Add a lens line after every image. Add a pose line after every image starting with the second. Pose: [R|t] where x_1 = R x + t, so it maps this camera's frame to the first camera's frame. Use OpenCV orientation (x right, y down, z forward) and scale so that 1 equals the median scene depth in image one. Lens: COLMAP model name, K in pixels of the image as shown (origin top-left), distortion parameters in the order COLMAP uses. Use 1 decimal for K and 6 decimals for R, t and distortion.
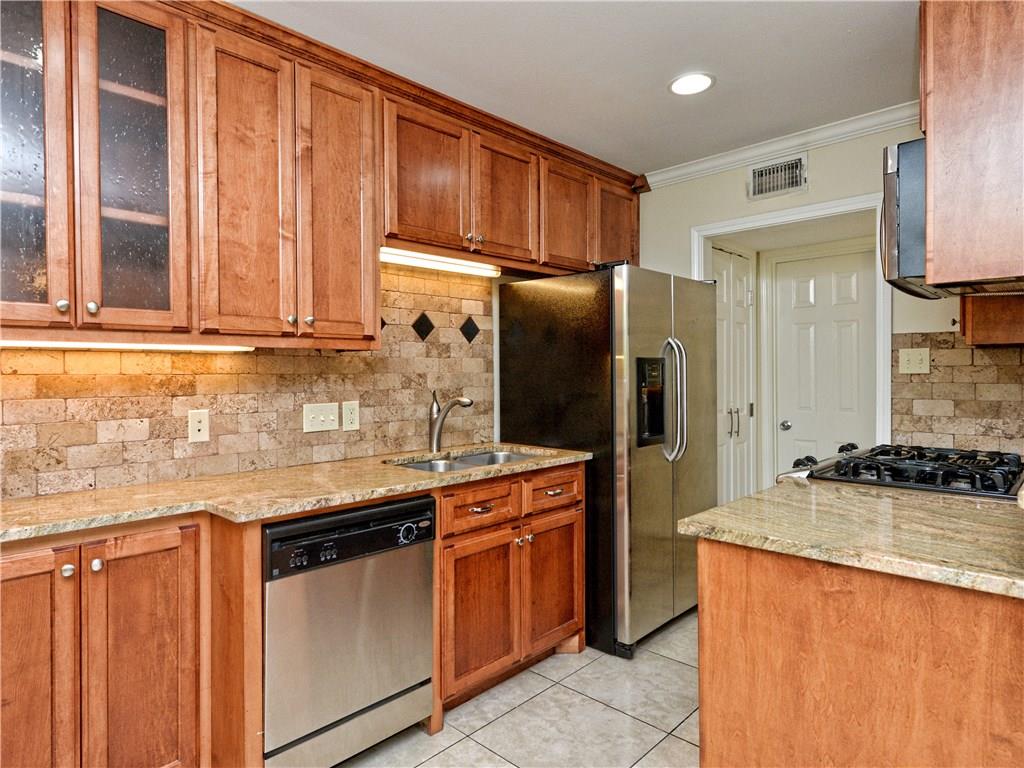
lens RADIAL K [[608.8, 0, 492.7], [0, 608.8, 377.3], [0, 0, 1]] dist [0.004509, 0.001353]
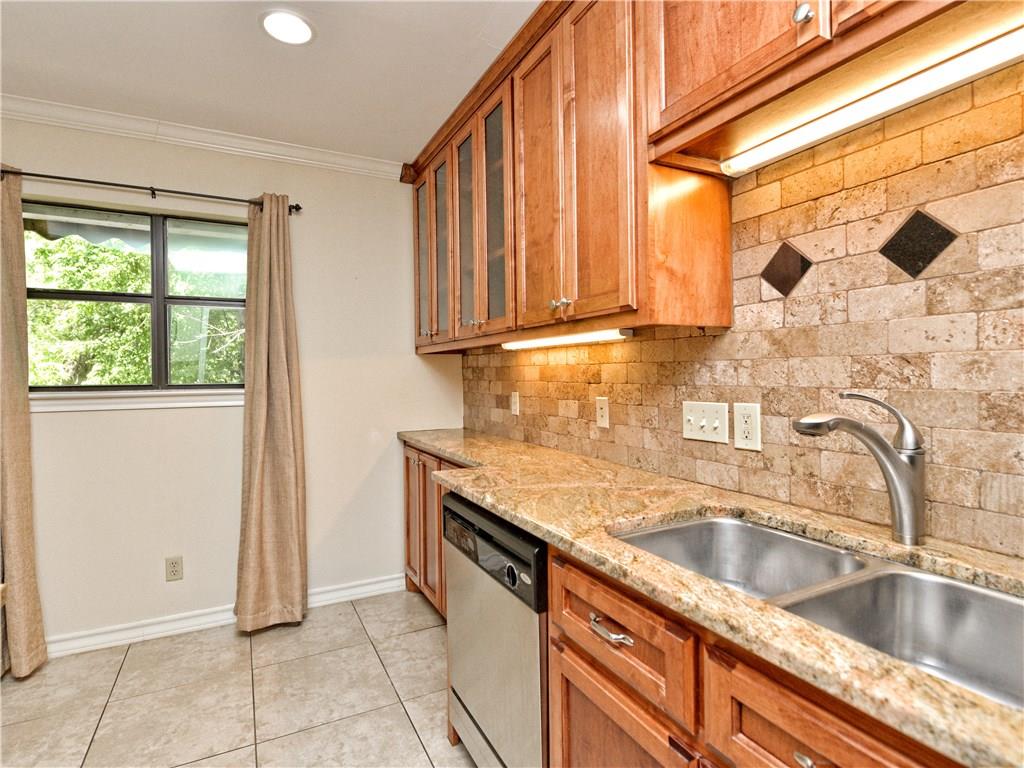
lens RADIAL K [[519.7, 0, 513.8], [0, 519.7, 377.0], [0, 0, 1]] dist [-0.013860, -0.003323]
pose [[-0.316811, 0.016062, -0.948353, 0.357118], [0.005195, 0.999871, 0.015199, 0.003039], [0.948474, -0.000112, -0.316853, 0.954376]]
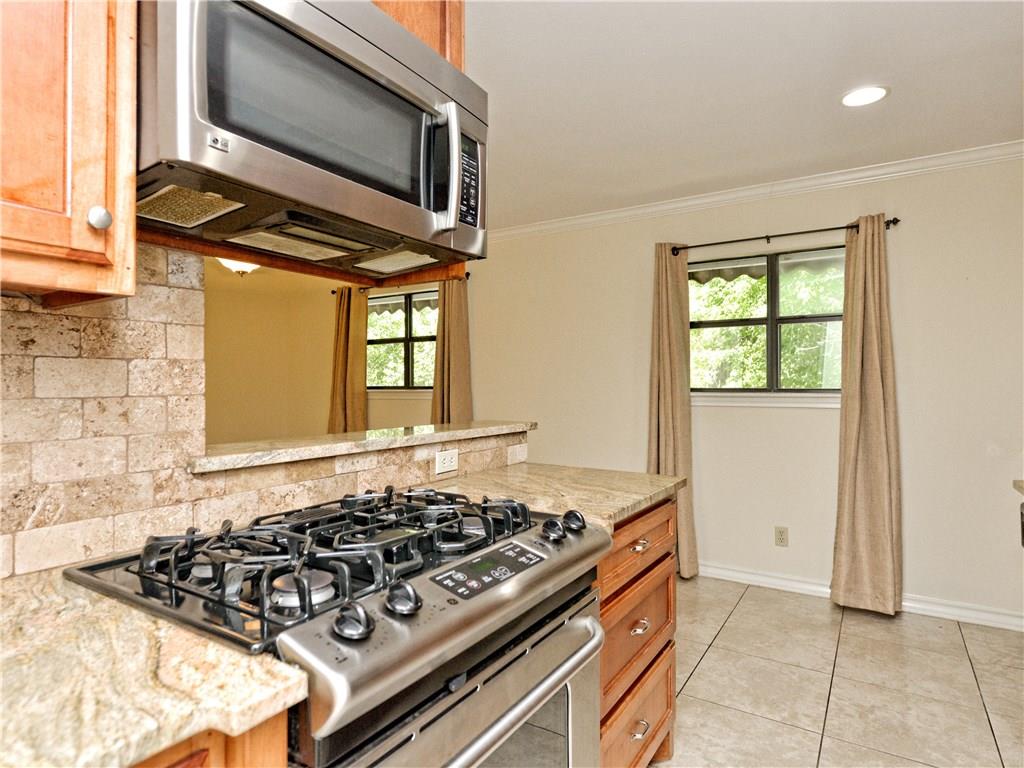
lens RADIAL K [[570.8, 0, 517.7], [0, 570.8, 377.8], [0, 0, 1]] dist [0.038930, 0.002146]
pose [[-0.978745, 0.006854, -0.204965, 0.528084], [0.007018, 0.999975, -0.000074, -0.000748], [0.204959, -0.001511, -0.978769, 1.241857]]
